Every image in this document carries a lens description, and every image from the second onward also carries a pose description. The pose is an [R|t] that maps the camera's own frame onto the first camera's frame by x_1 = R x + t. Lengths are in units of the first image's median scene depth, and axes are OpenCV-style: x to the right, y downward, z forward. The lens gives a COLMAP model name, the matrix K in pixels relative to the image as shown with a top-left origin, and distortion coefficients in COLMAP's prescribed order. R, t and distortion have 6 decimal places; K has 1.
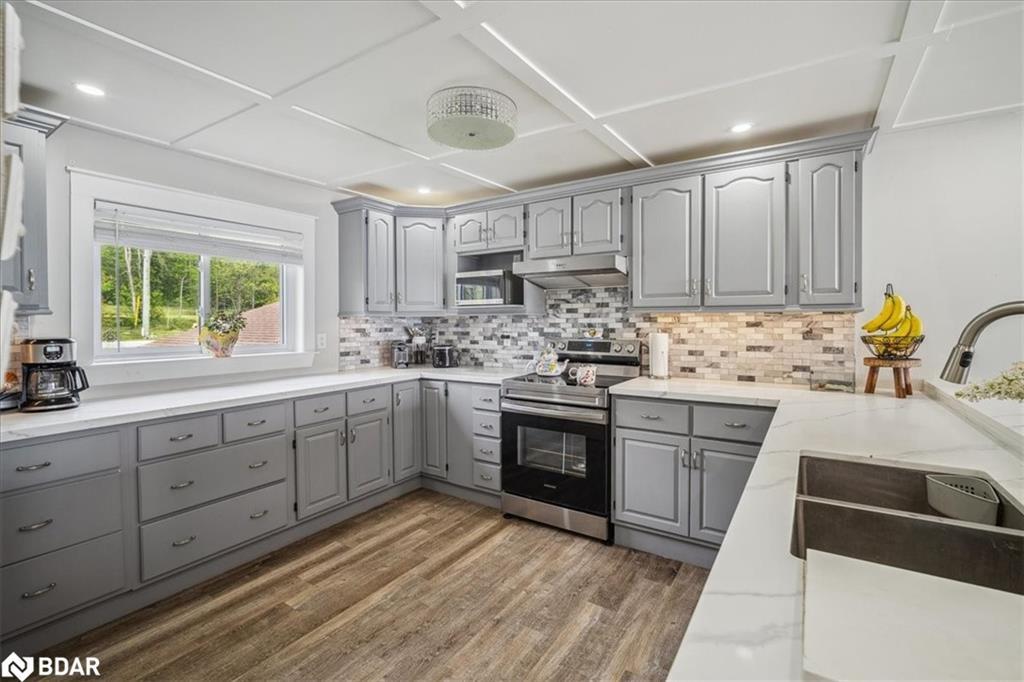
lens RADIAL K [[453.9, 0, 511.8], [0, 453.9, 322.9], [0, 0, 1]] dist [0.000222, 0.000117]
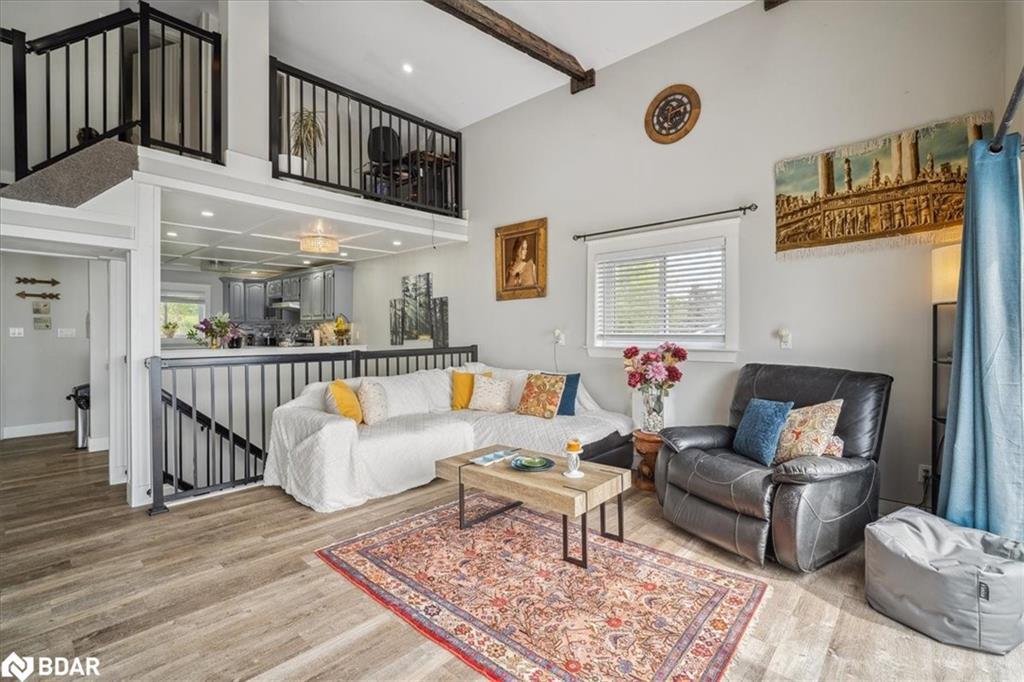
lens RADIAL K [[456.5, 0, 509.8], [0, 456.5, 338.3], [0, 0, 1]] dist [-0.006378, 0.000293]
pose [[0.987869, 0.001650, -0.155278, 1.719384], [-0.001043, 0.999992, 0.003988, 0.056950], [0.155283, -0.003777, 0.987863, -1.346427]]
